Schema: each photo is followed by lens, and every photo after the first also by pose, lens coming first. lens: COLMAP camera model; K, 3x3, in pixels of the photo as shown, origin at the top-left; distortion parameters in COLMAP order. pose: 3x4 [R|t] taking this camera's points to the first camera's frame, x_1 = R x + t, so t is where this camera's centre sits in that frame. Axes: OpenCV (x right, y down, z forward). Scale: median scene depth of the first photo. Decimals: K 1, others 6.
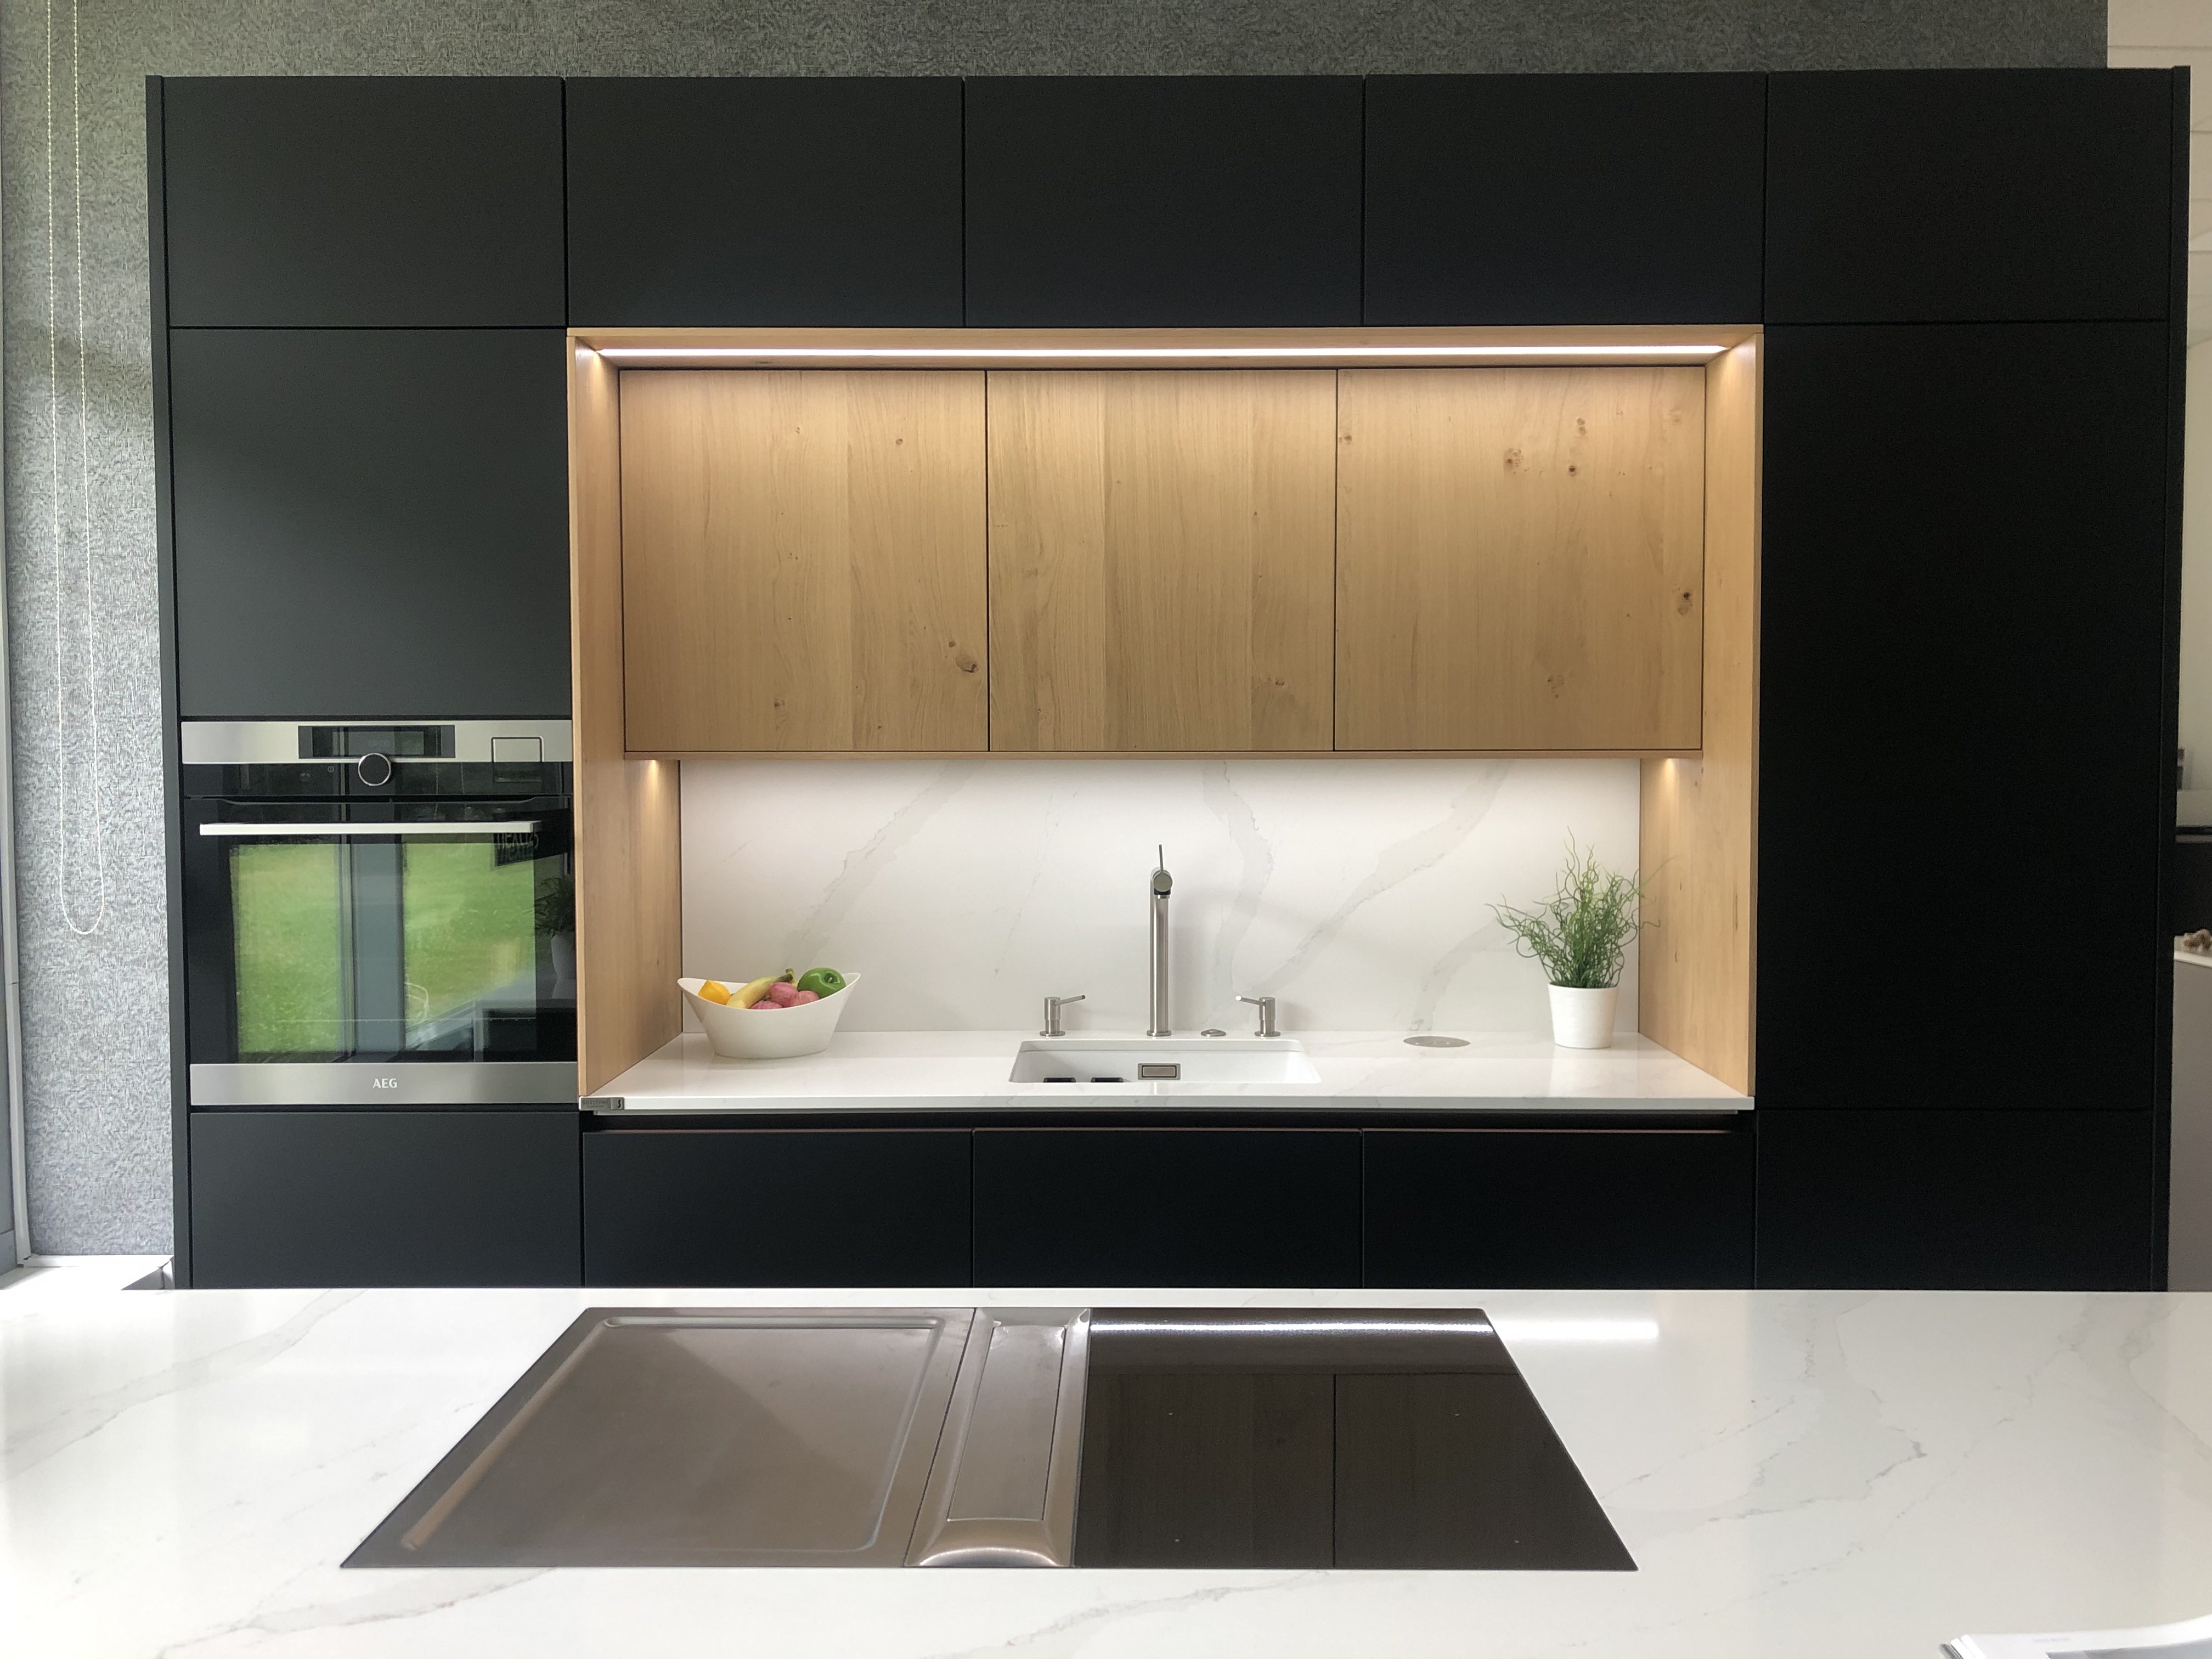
lens RADIAL K [[1764.0, 0, 1102.1], [0, 1764.0, 785.9], [0, 0, 1]] dist [0.094536, -0.151245]
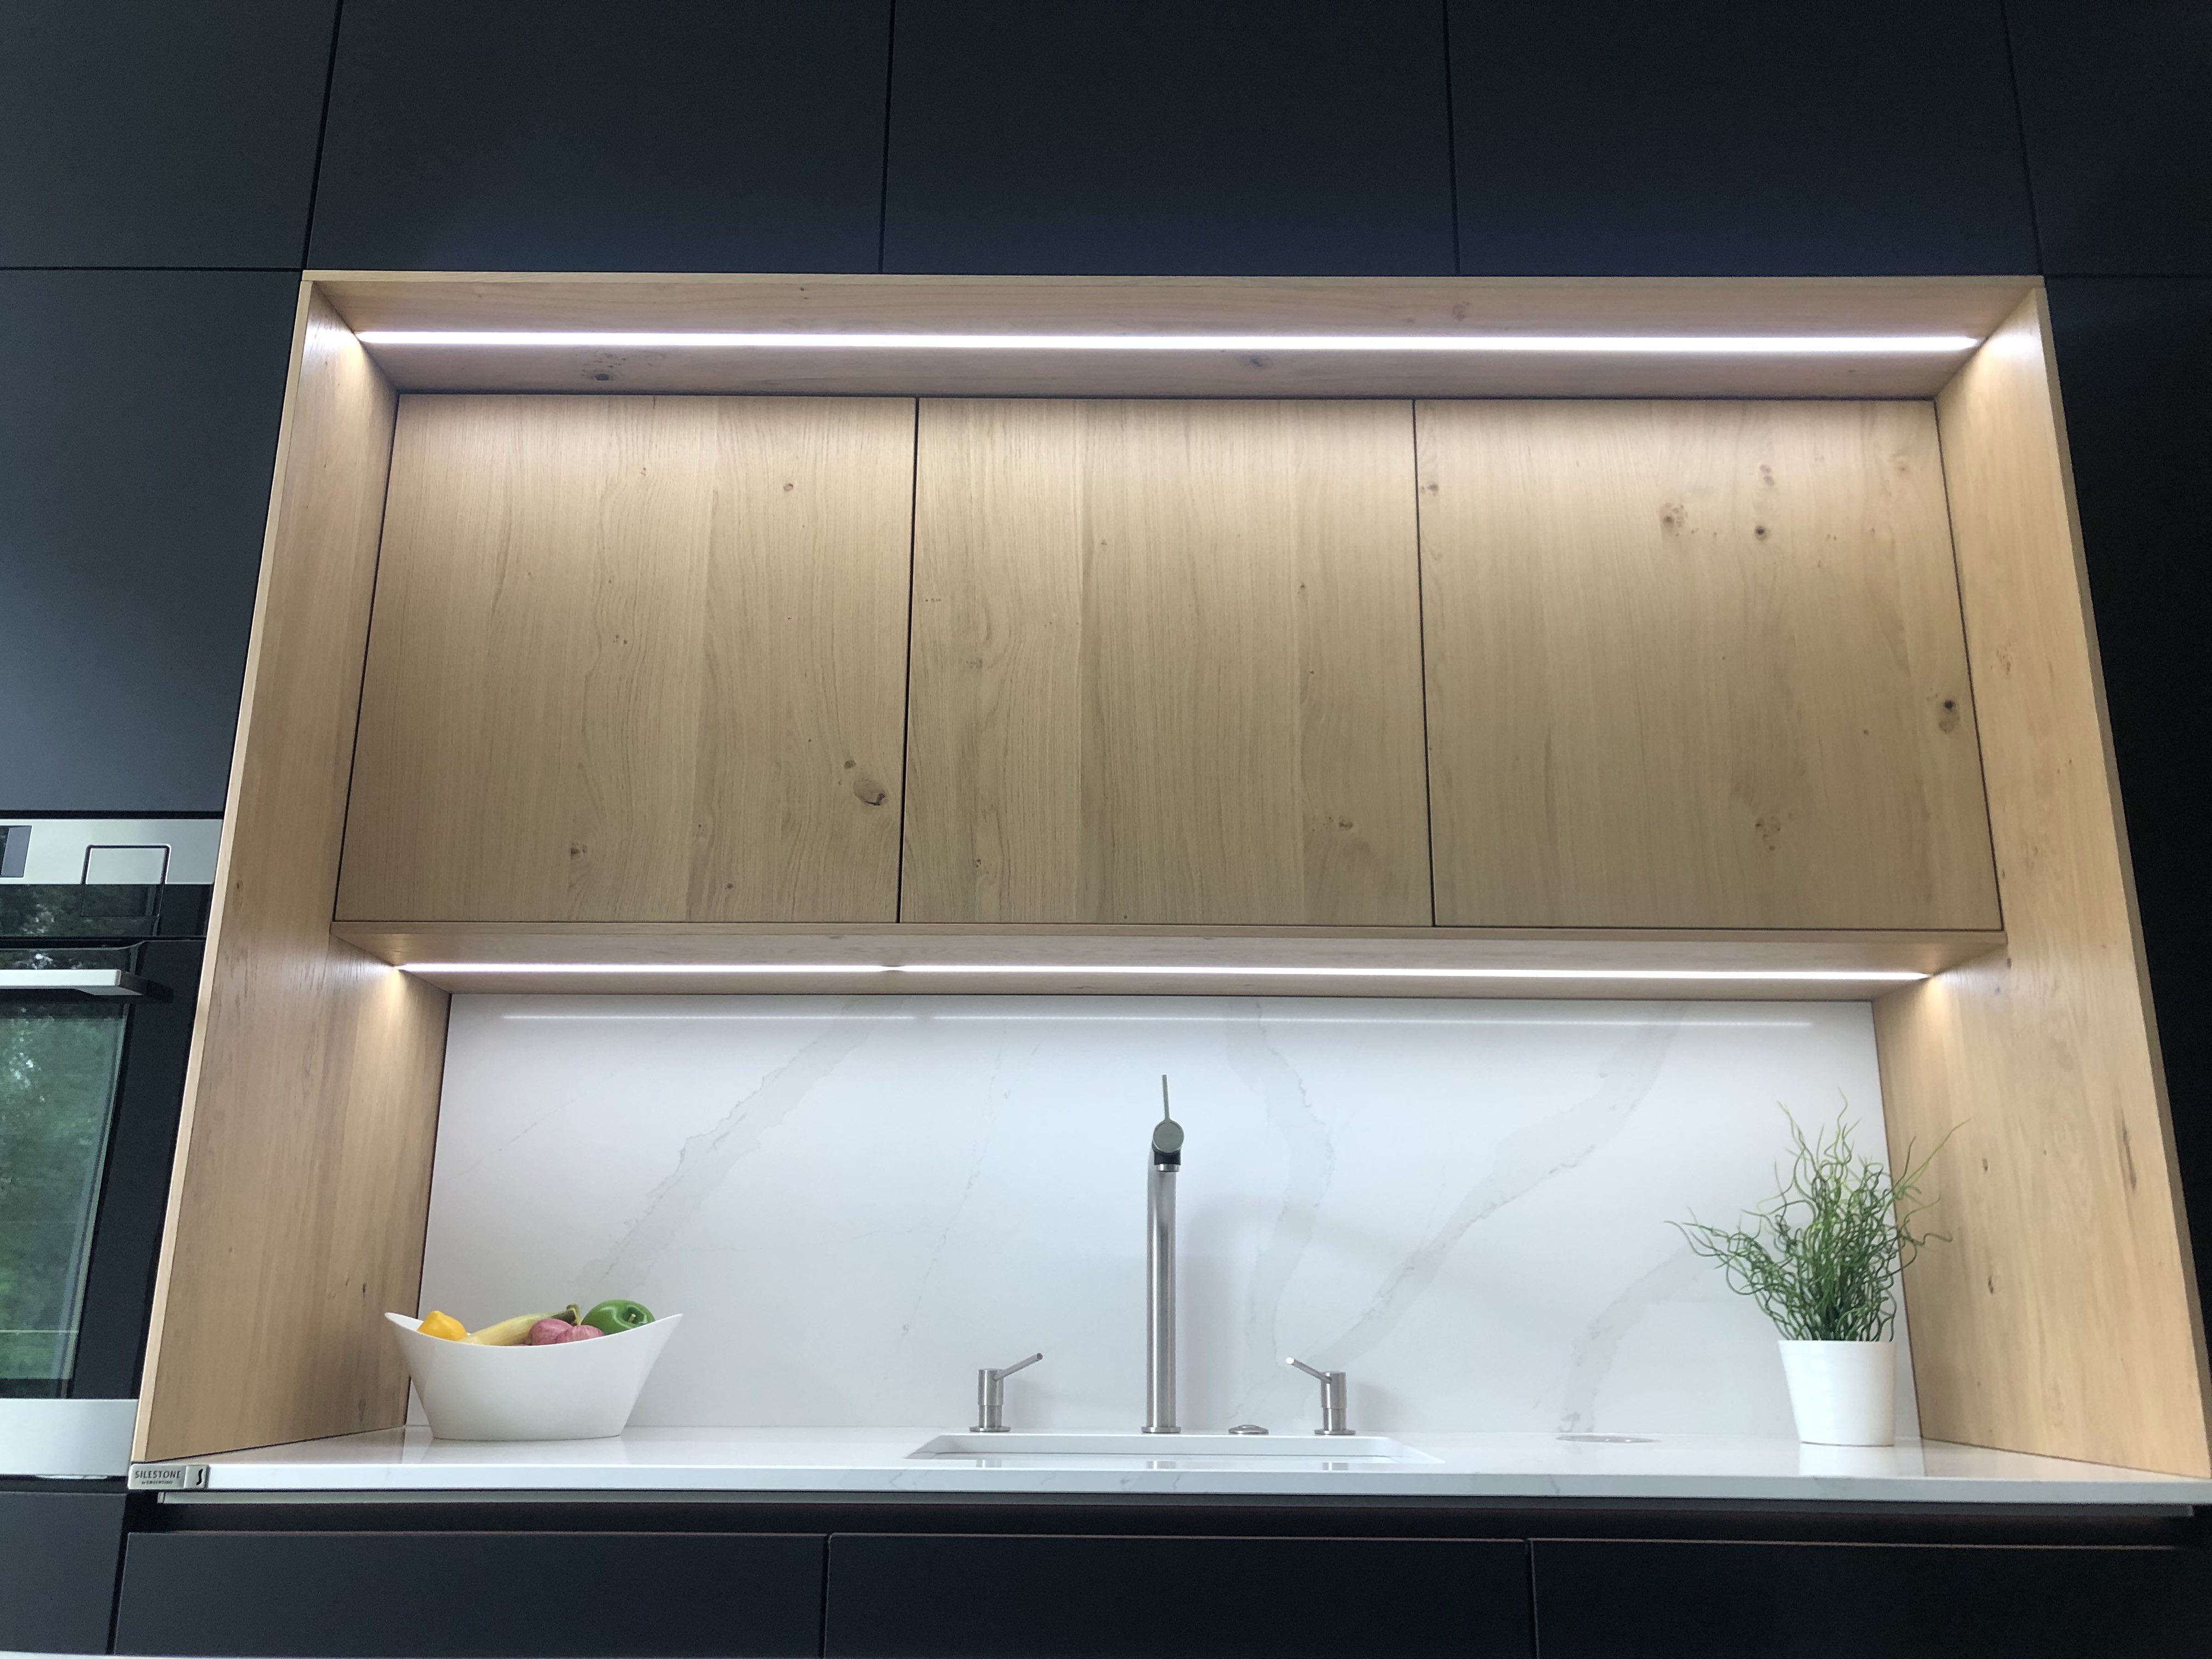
lens RADIAL K [[1752.7, 0, 1106.0], [0, 1752.7, 829.5], [0, 0, 1]] dist [0.053058, -0.070474]
pose [[0.999947, 0.009692, 0.003605, 0.008960], [-0.008165, 0.953921, -0.299948, 0.139250], [-0.006346, 0.299902, 0.953949, 0.380203]]
